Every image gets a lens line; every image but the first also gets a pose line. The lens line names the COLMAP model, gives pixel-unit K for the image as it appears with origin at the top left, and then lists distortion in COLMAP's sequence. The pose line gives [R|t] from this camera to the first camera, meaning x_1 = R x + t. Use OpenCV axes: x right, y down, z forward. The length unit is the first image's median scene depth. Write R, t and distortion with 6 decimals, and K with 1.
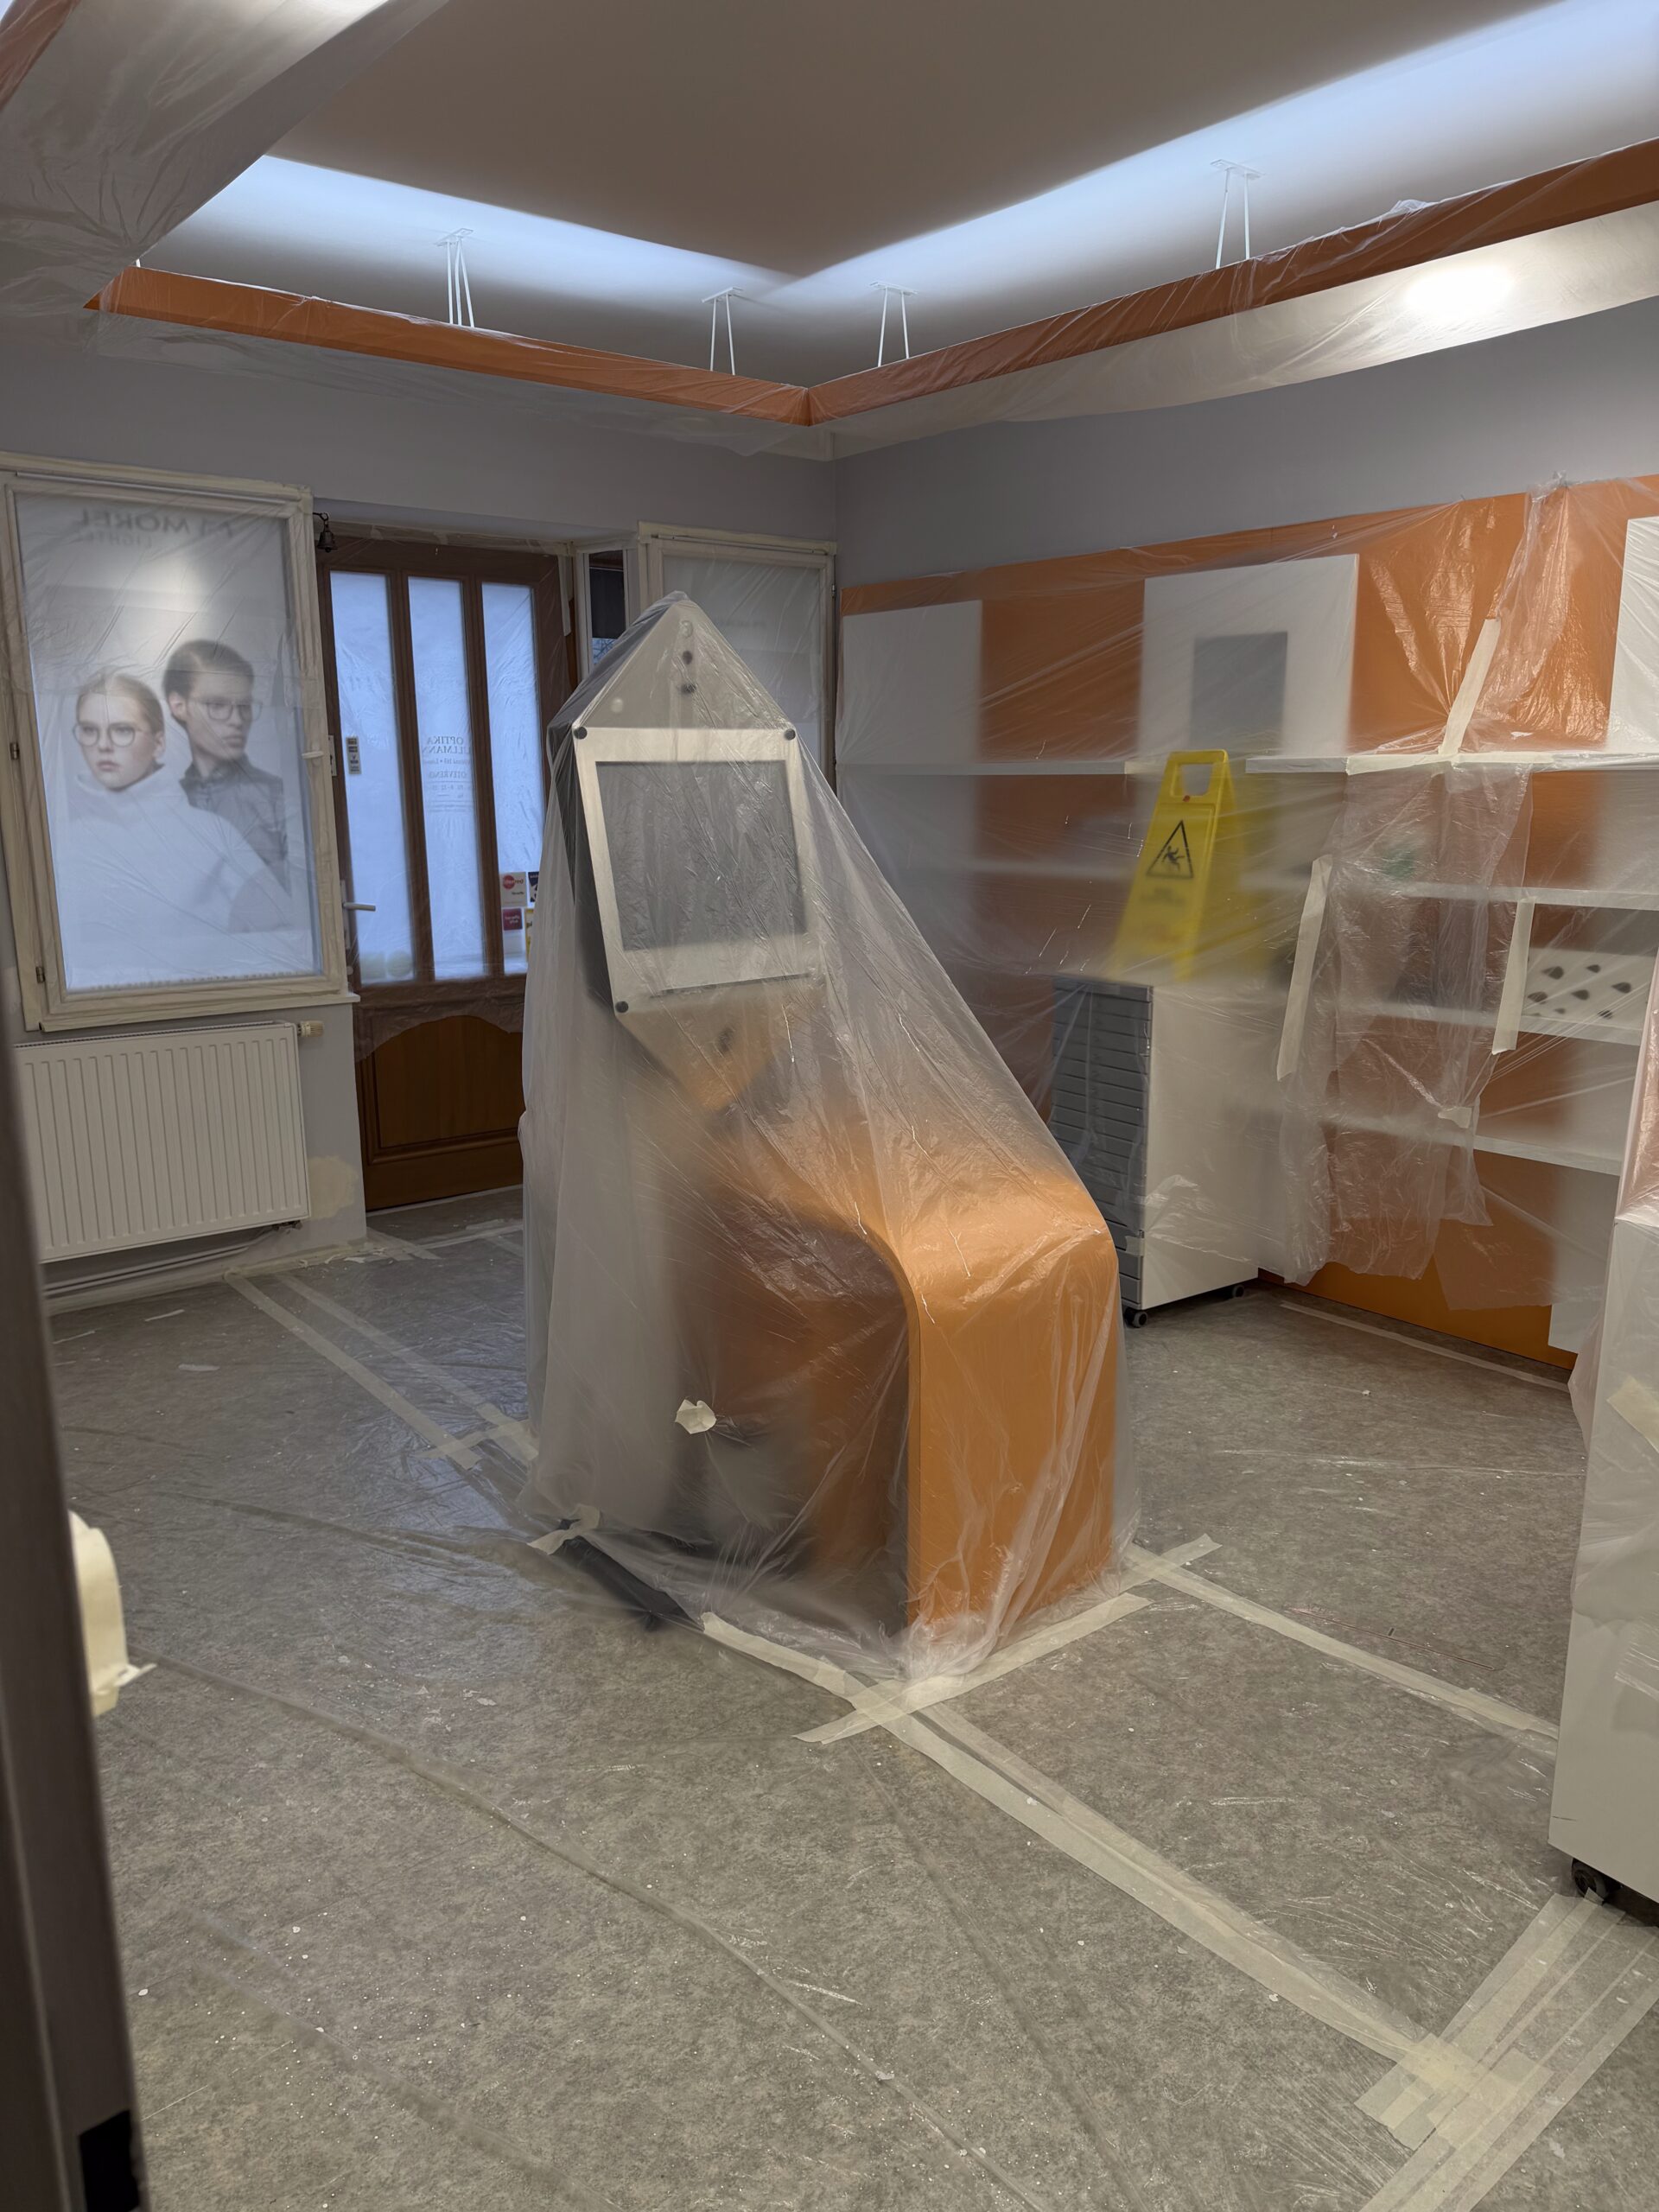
lens RADIAL K [[1558.2, 0, 838.2], [0, 1558.2, 1104.7], [0, 0, 1]] dist [-0.011469, -0.004899]
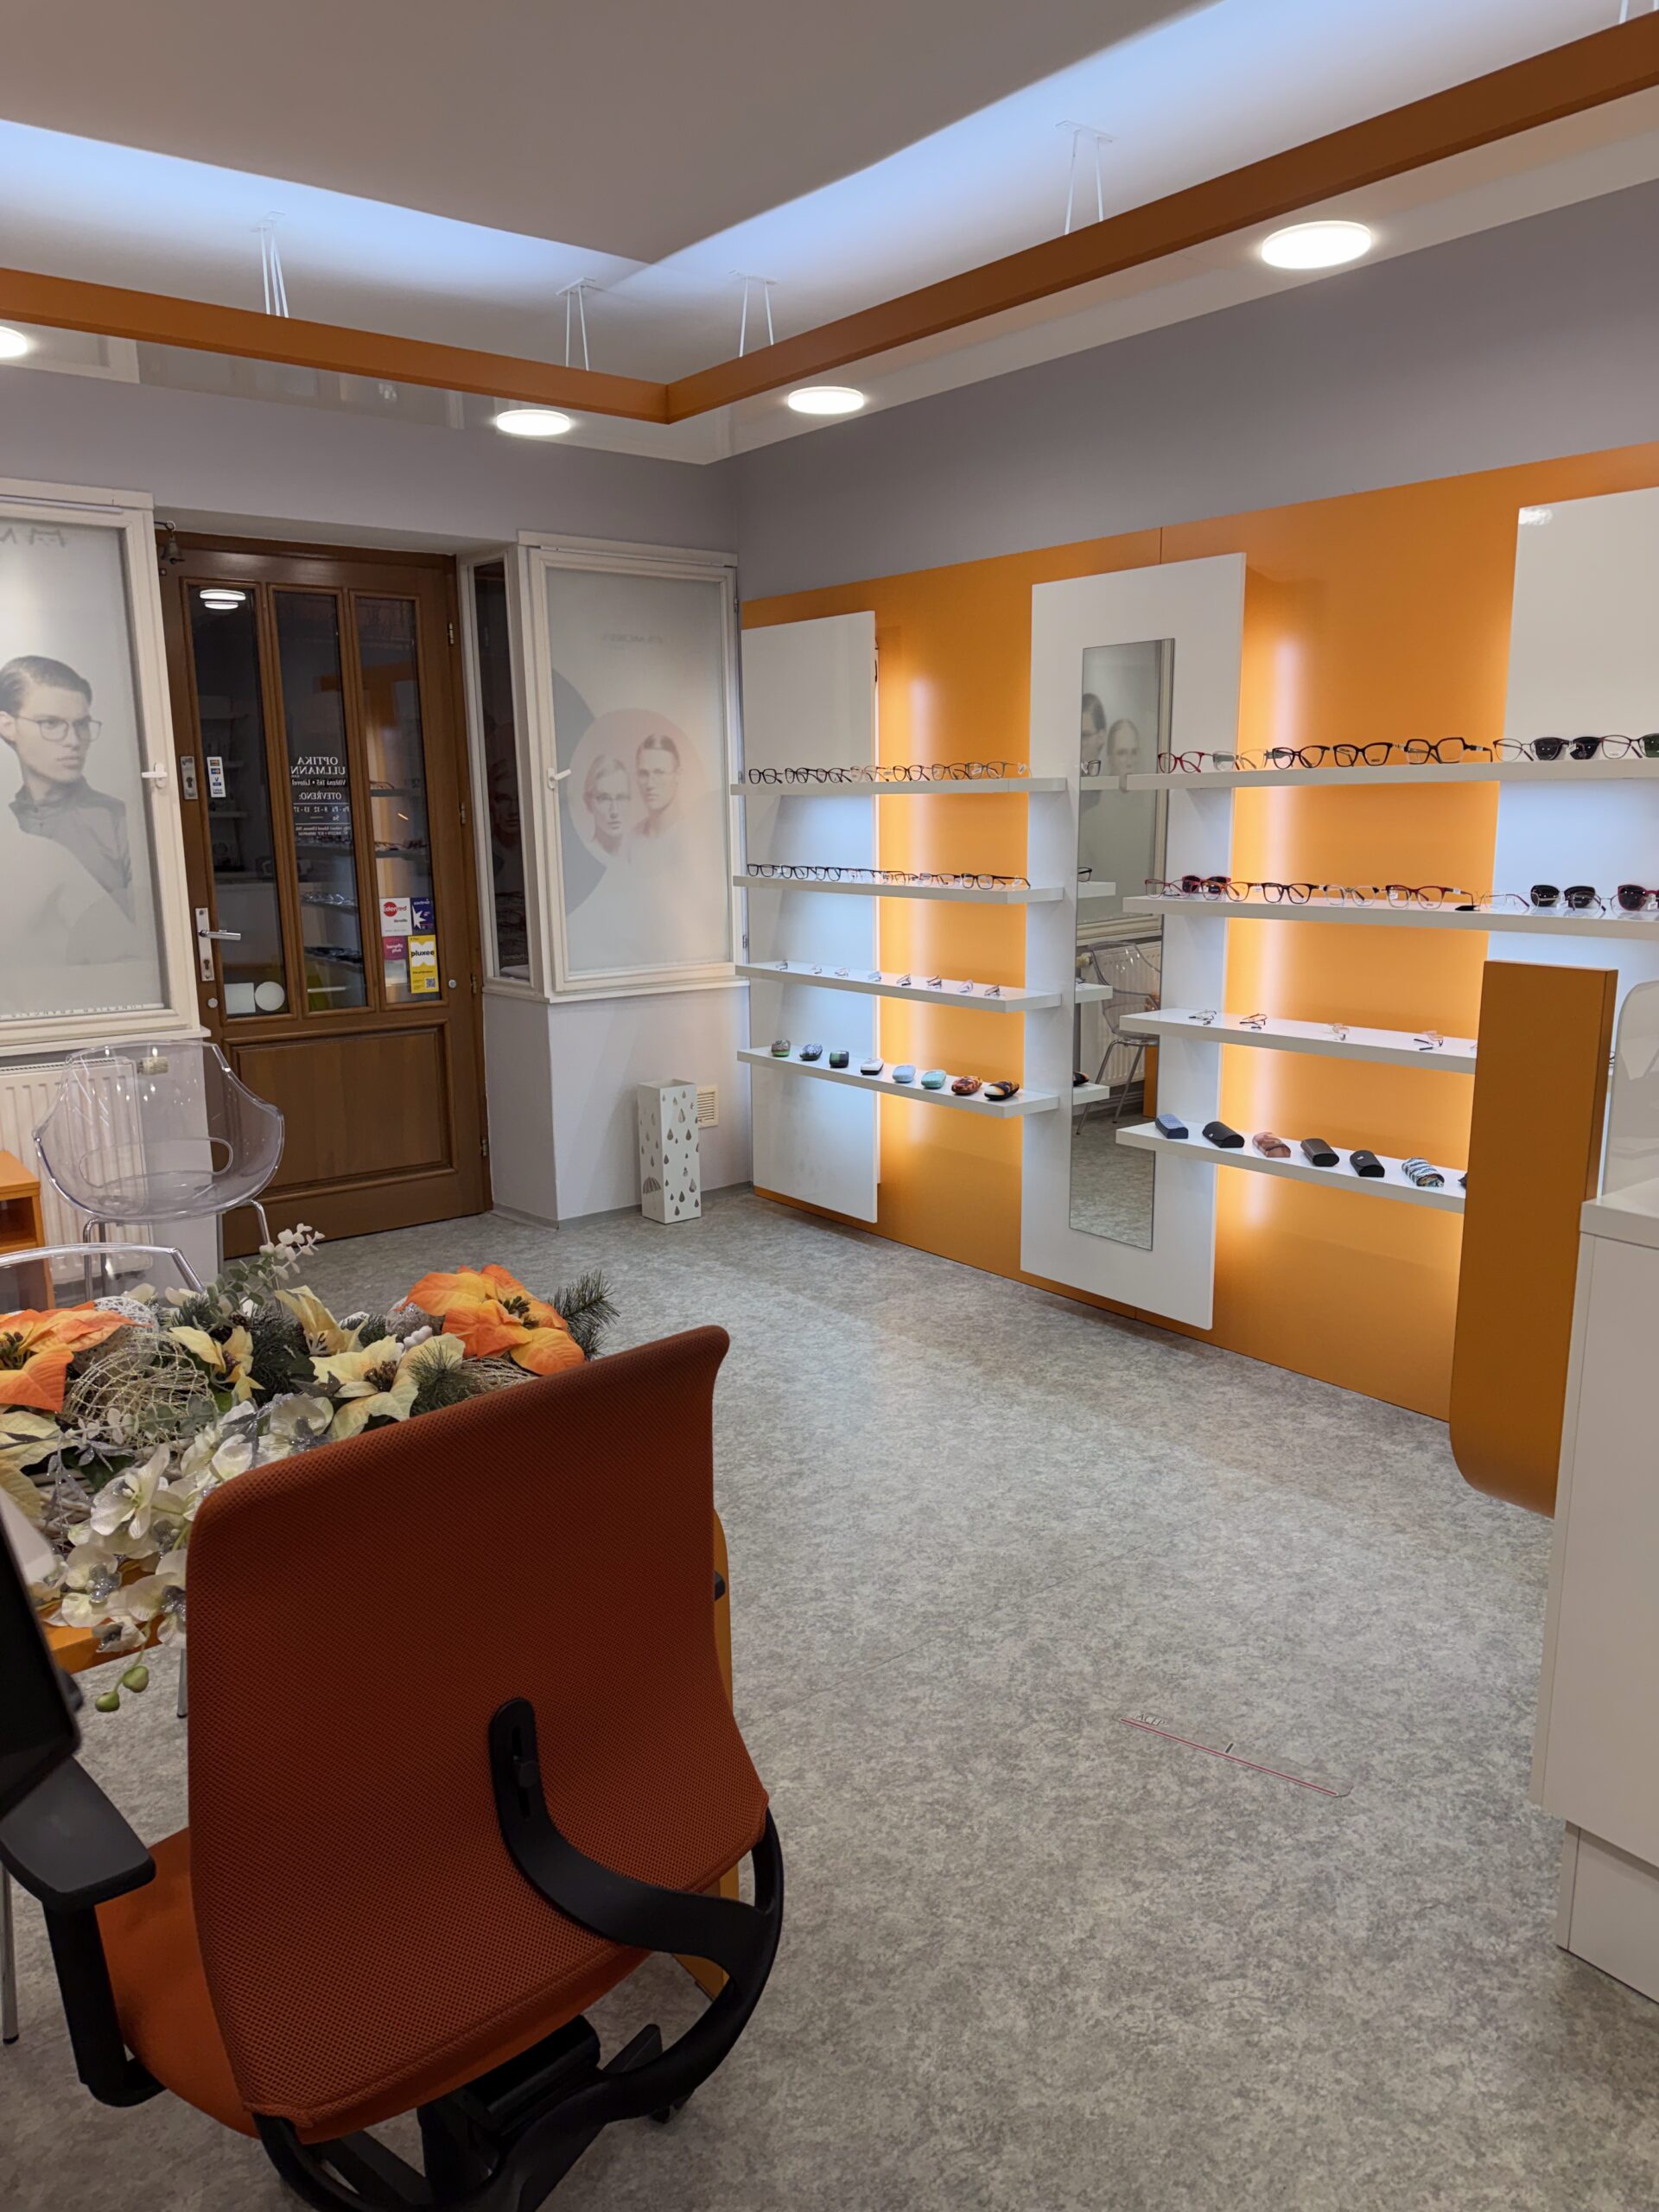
lens RADIAL K [[1558.2, 0, 821.6], [0, 1558.2, 1114.8], [0, 0, 1]] dist [-0.011469, -0.004899]
pose [[0.999940, -0.002899, -0.010569, 0.120849], [0.002800, 0.999952, -0.009388, -0.014105], [0.010596, 0.009358, 0.999900, 0.095120]]
